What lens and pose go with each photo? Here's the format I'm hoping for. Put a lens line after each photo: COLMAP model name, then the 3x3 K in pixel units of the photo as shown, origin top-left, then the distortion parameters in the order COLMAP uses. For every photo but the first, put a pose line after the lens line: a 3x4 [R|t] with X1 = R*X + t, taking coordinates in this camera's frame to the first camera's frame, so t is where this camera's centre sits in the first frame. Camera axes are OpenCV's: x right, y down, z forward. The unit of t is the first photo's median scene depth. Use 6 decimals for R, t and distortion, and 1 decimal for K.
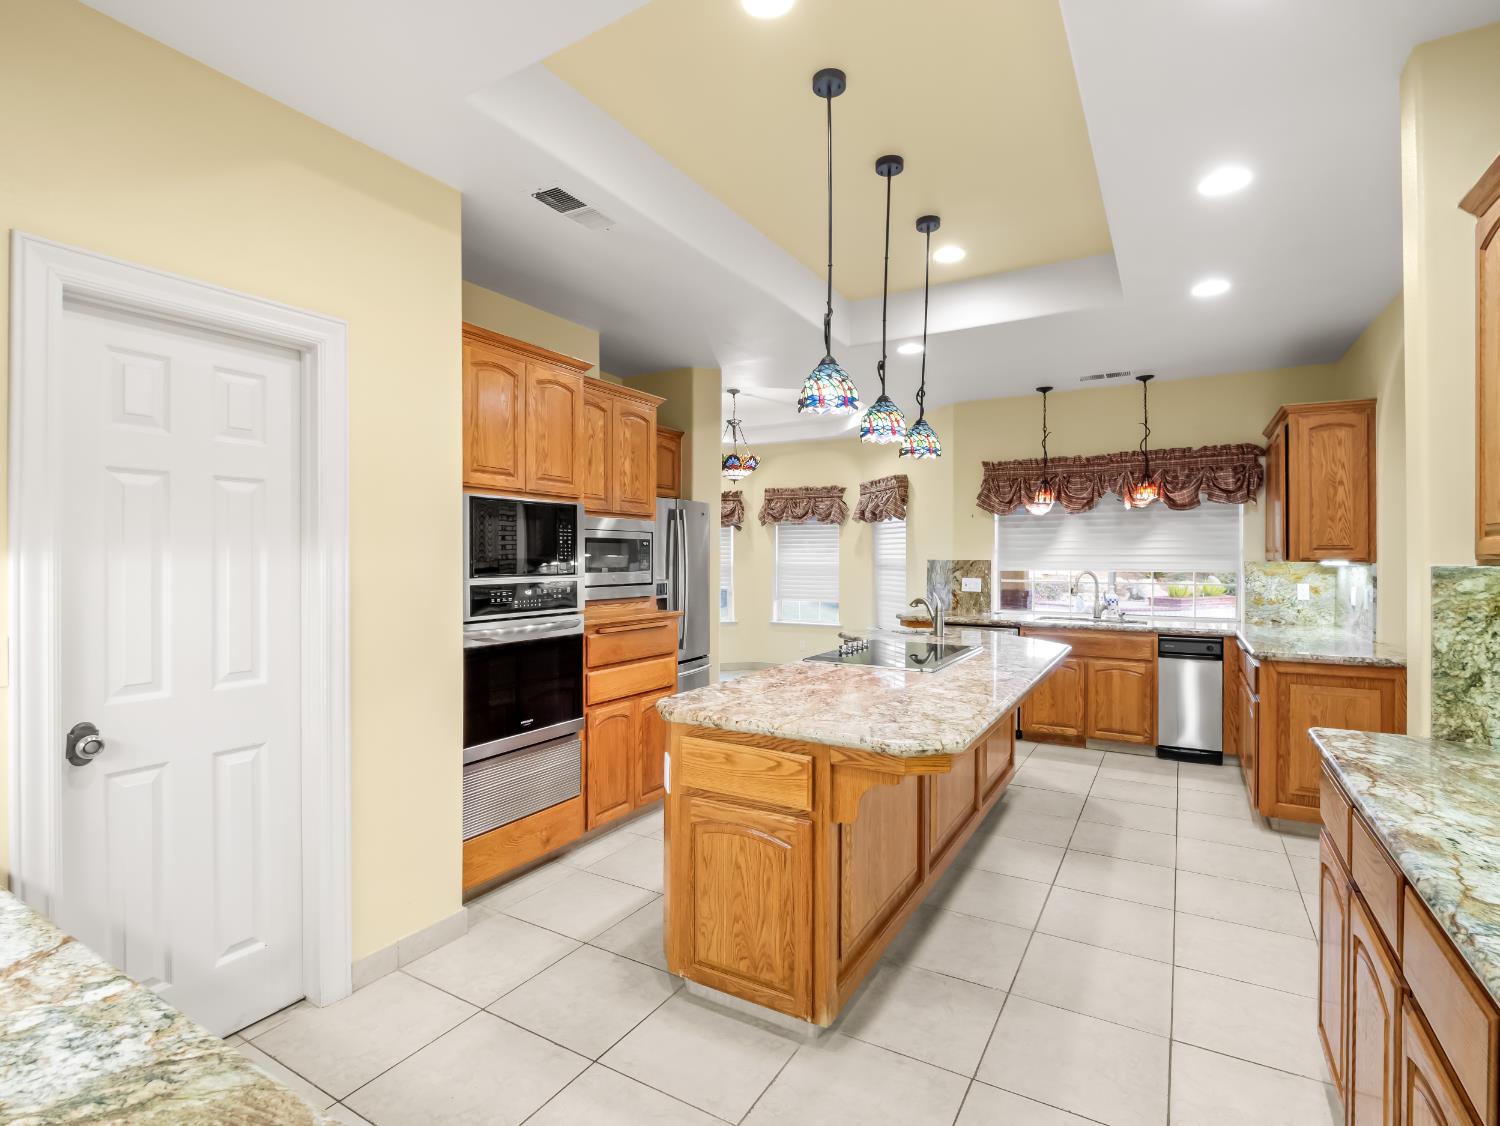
lens RADIAL K [[727.0, 0, 743.1], [0, 727.0, 556.5], [0, 0, 1]] dist [-0.002378, -0.012088]
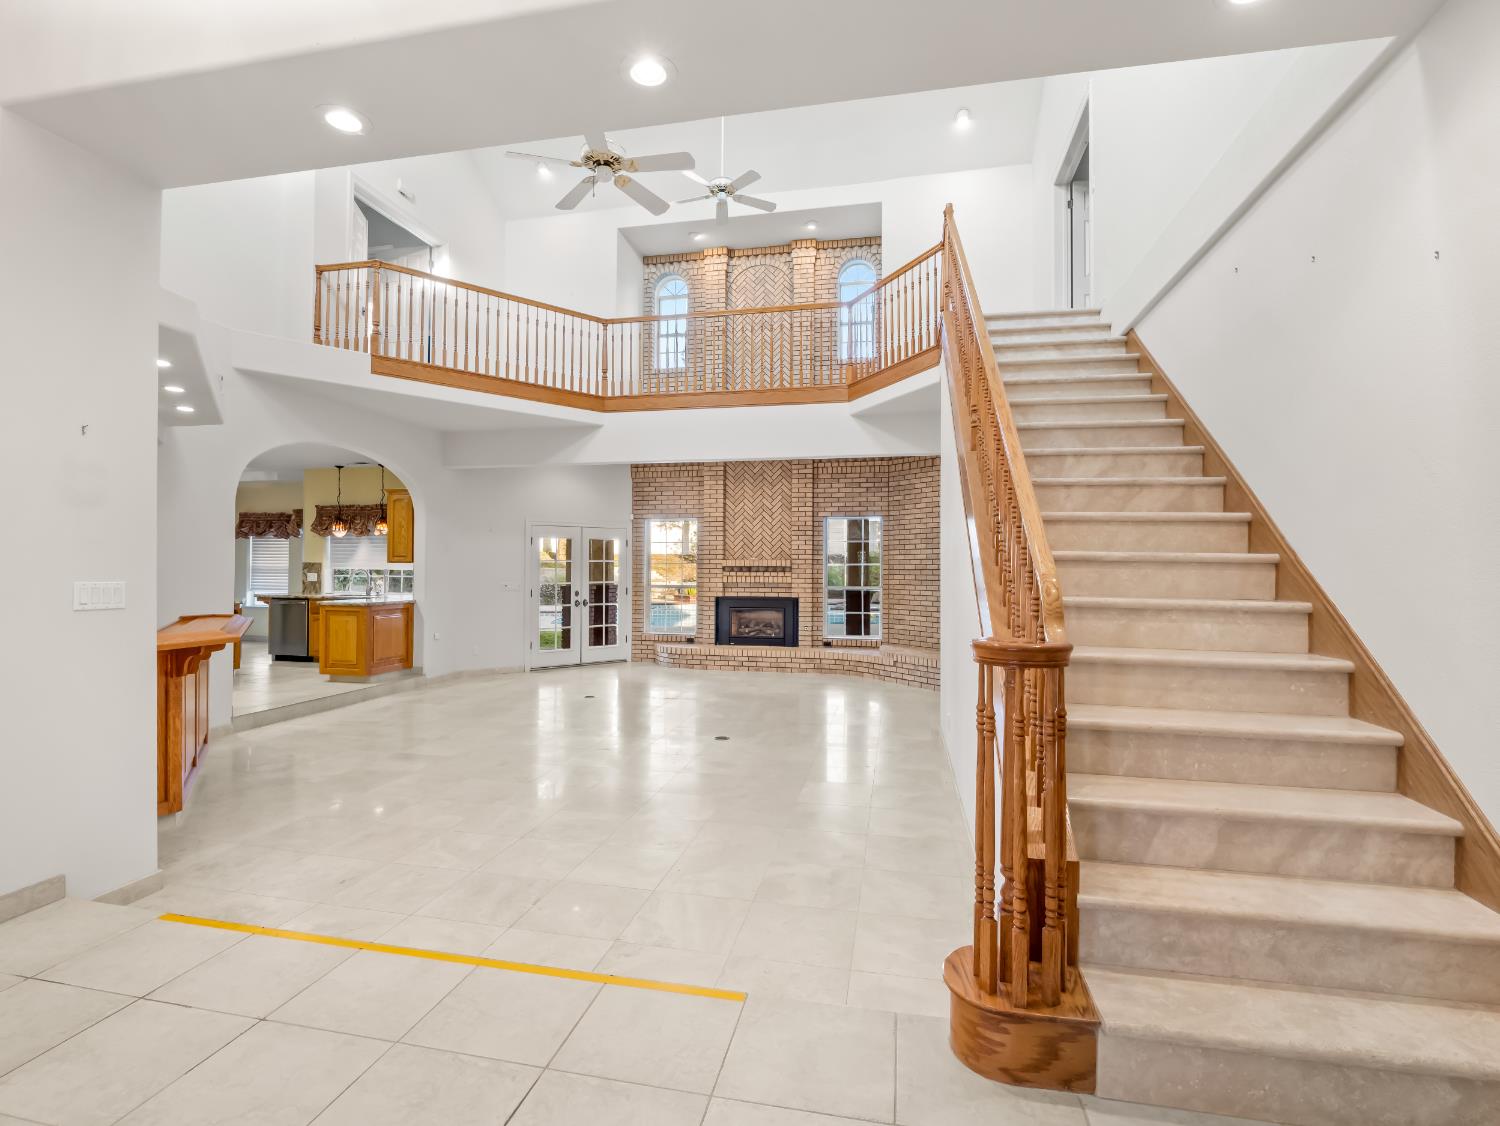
lens RADIAL K [[719.5, 0, 745.6], [0, 719.5, 556.9], [0, 0, 1]] dist [0.002537, -0.010363]
pose [[0.947191, 0.009526, 0.320528, 0.819963], [-0.006006, 0.999910, -0.011970, 0.006573], [-0.320613, 0.009413, 0.947163, -1.024084]]
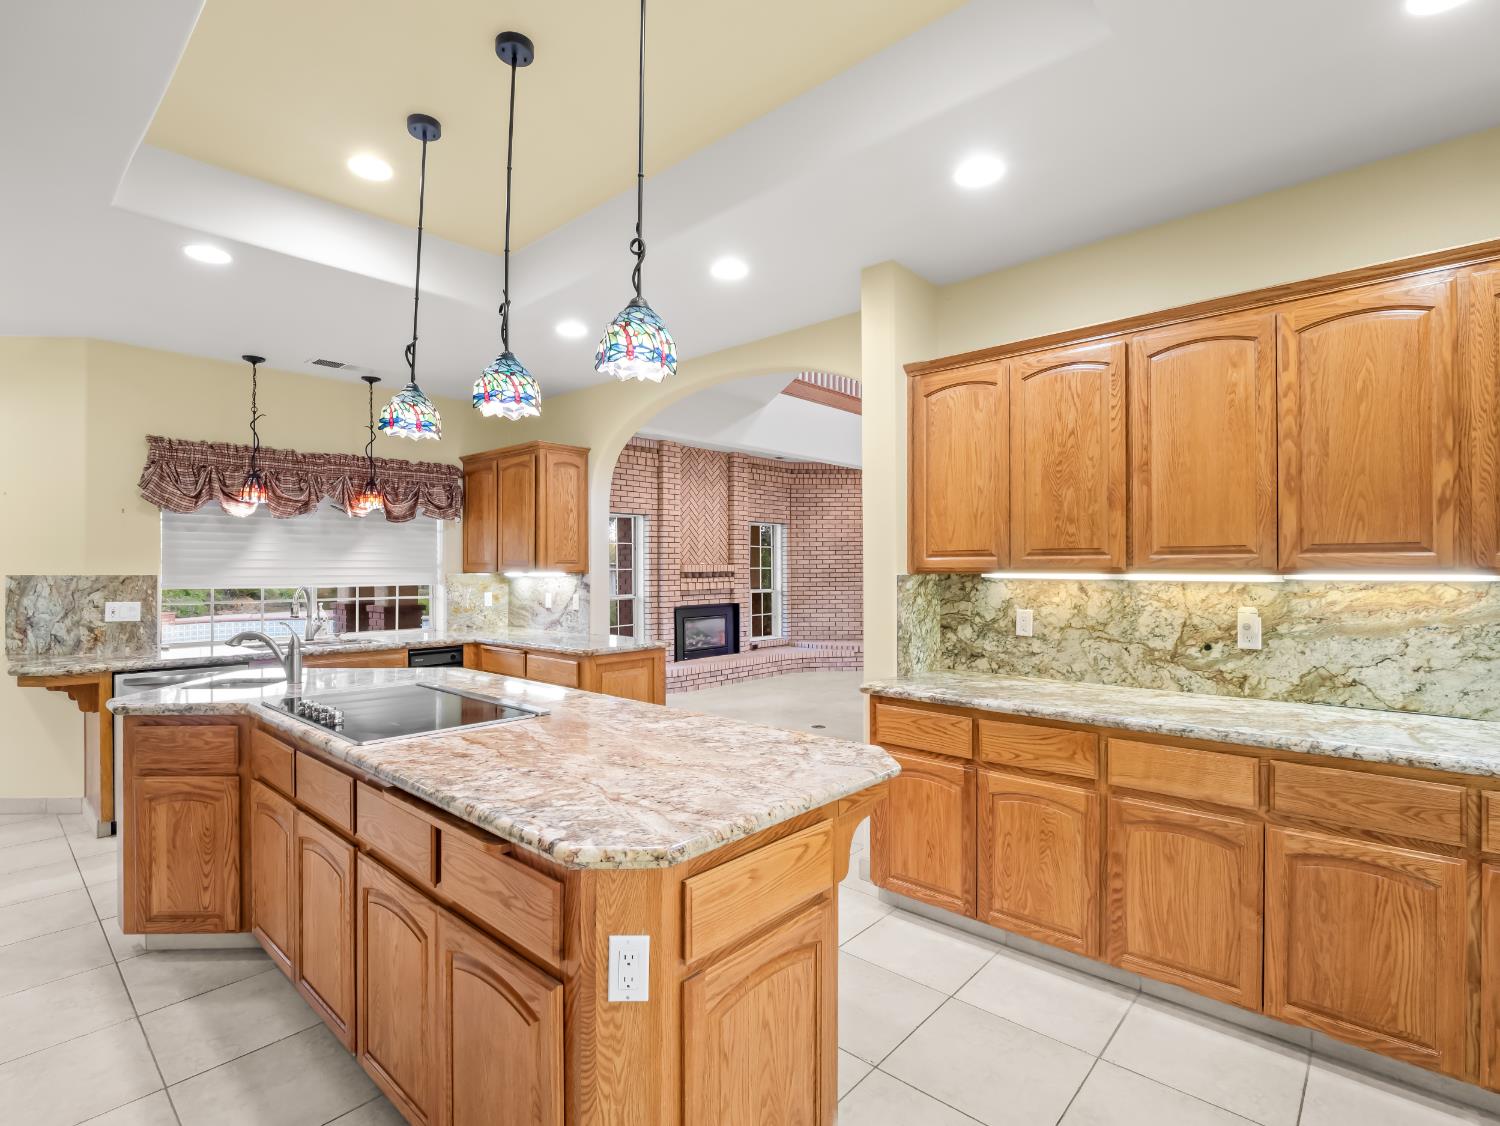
lens RADIAL K [[720.3, 0, 742.7], [0, 720.3, 566.5], [0, 0, 1]] dist [-0.003332, -0.011644]
pose [[0.201818, 0.000899, 0.979423, -0.250853], [0.002298, 0.999996, -0.001391, -0.001399], [-0.979420, 0.002532, 0.201815, 0.329151]]
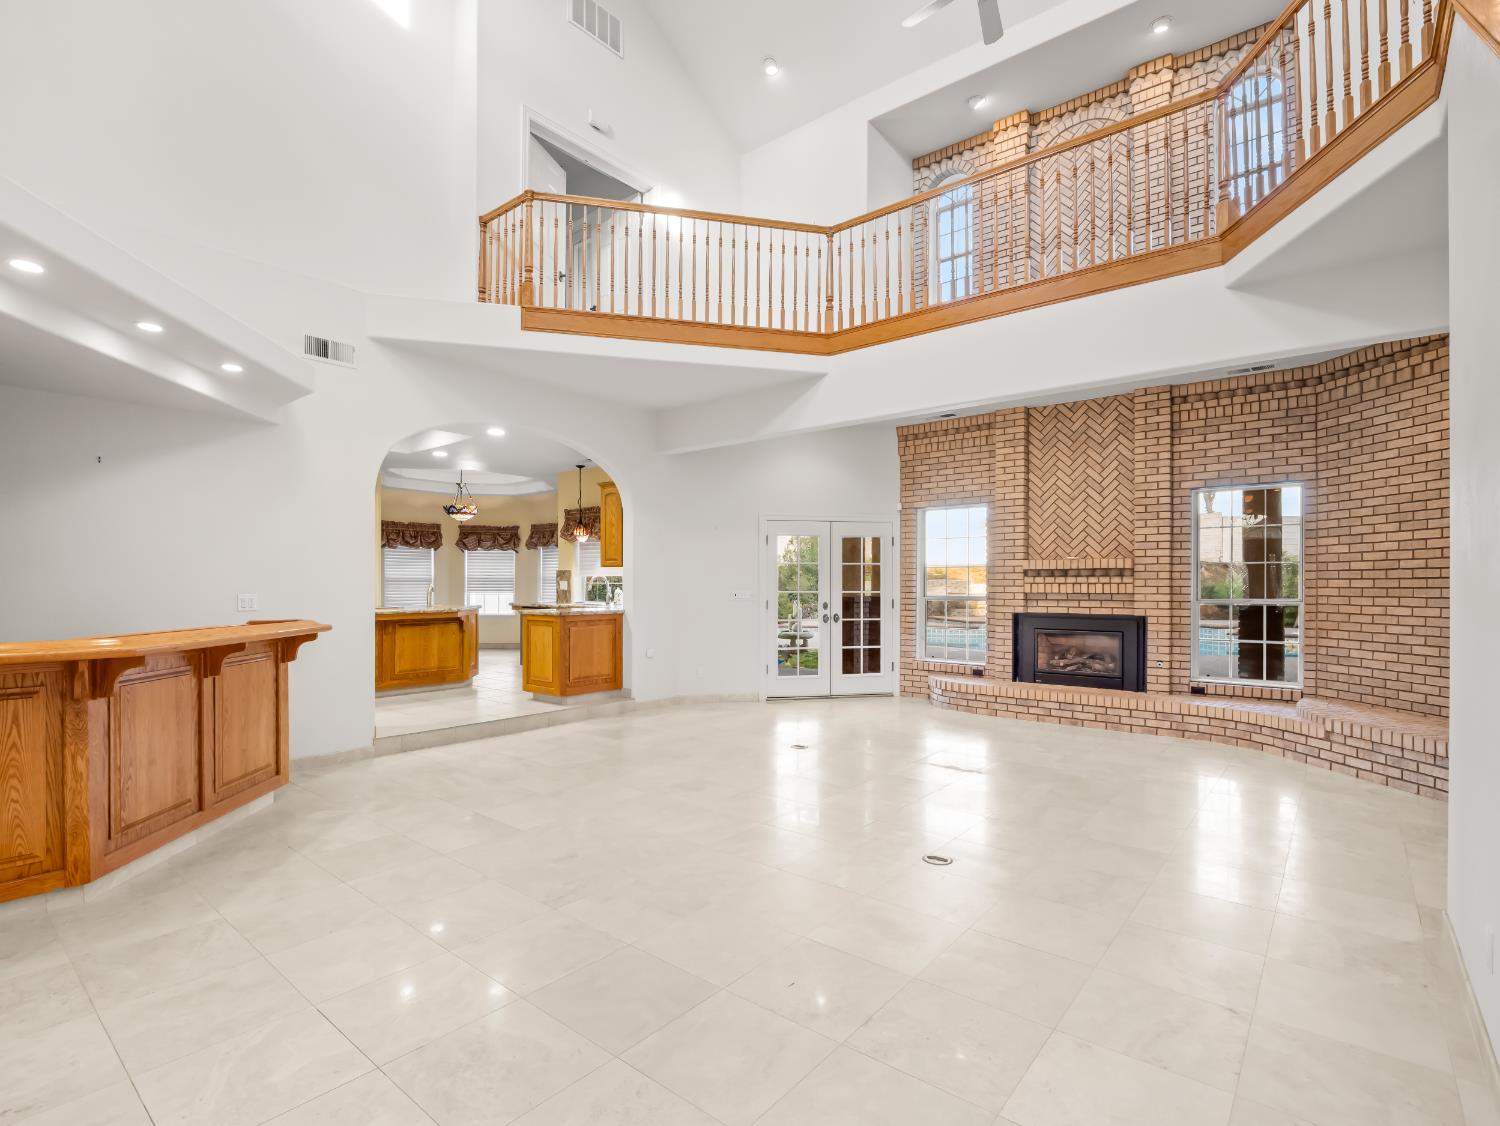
lens RADIAL K [[731.7, 0, 745.0], [0, 731.7, 583.6], [0, 0, 1]] dist [-0.002567, -0.012929]
pose [[0.988166, 0.002516, -0.153367, 1.074104], [-0.002188, 0.999995, 0.002308, 0.033448], [0.153372, -0.001945, 0.988167, -0.609853]]
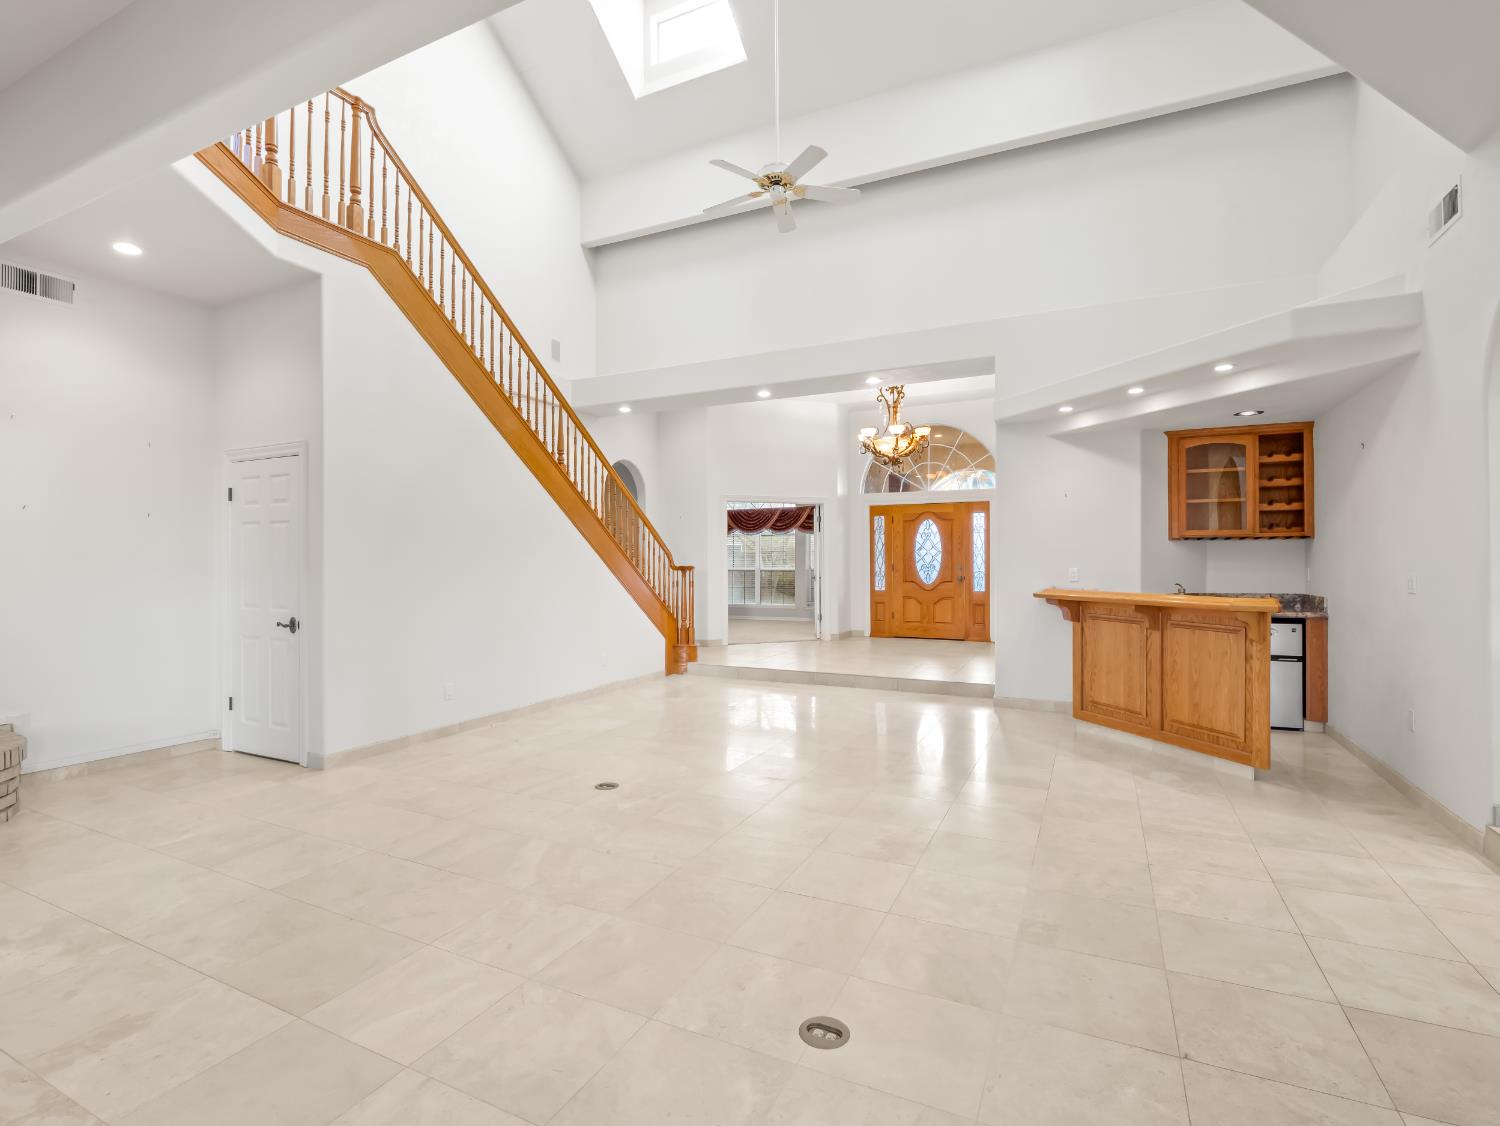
lens RADIAL K [[720.3, 0, 742.7], [0, 720.3, 566.5], [0, 0, 1]] dist [-0.003332, -0.011644]
pose [[-0.996643, 0.005449, -0.081686, 1.057293], [0.004916, 0.999965, 0.006732, 0.035649], [0.081720, 0.006307, -0.996635, 0.802915]]
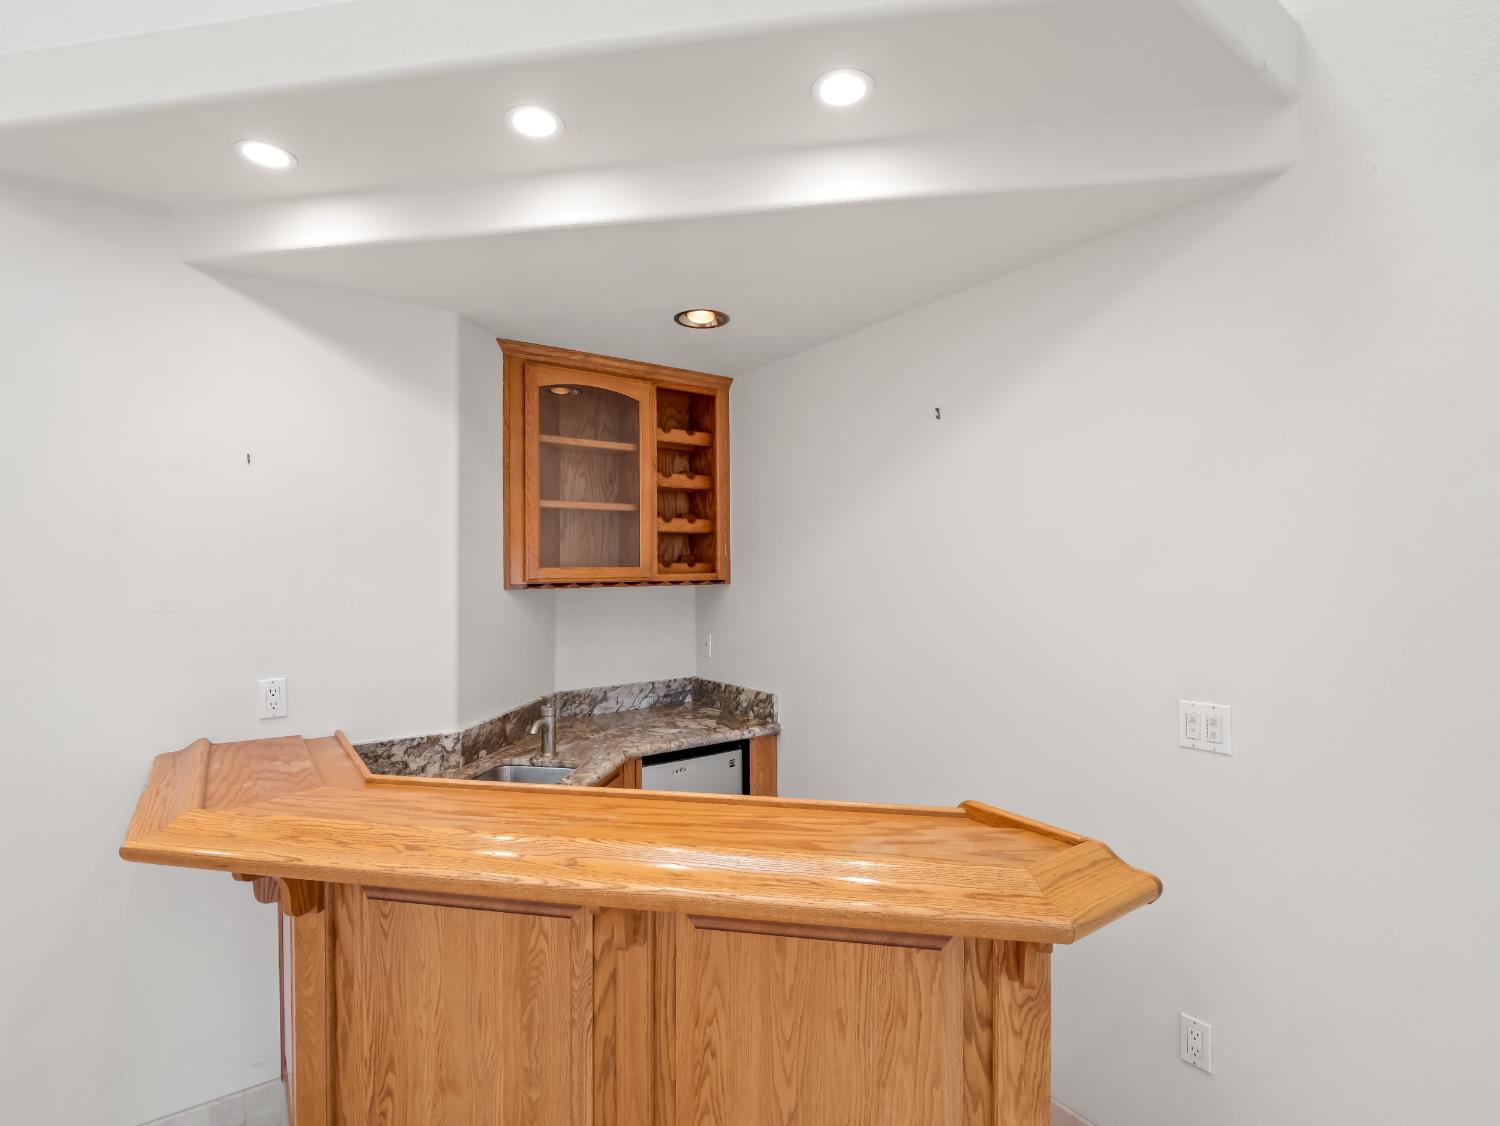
lens RADIAL K [[727.0, 0, 743.1], [0, 727.0, 556.5], [0, 0, 1]] dist [-0.002378, -0.012088]
pose [[-0.403544, -0.006328, -0.914938, 0.702548], [0.008875, 0.999902, -0.010830, -0.008833], [0.914917, -0.012490, -0.403448, 0.112922]]
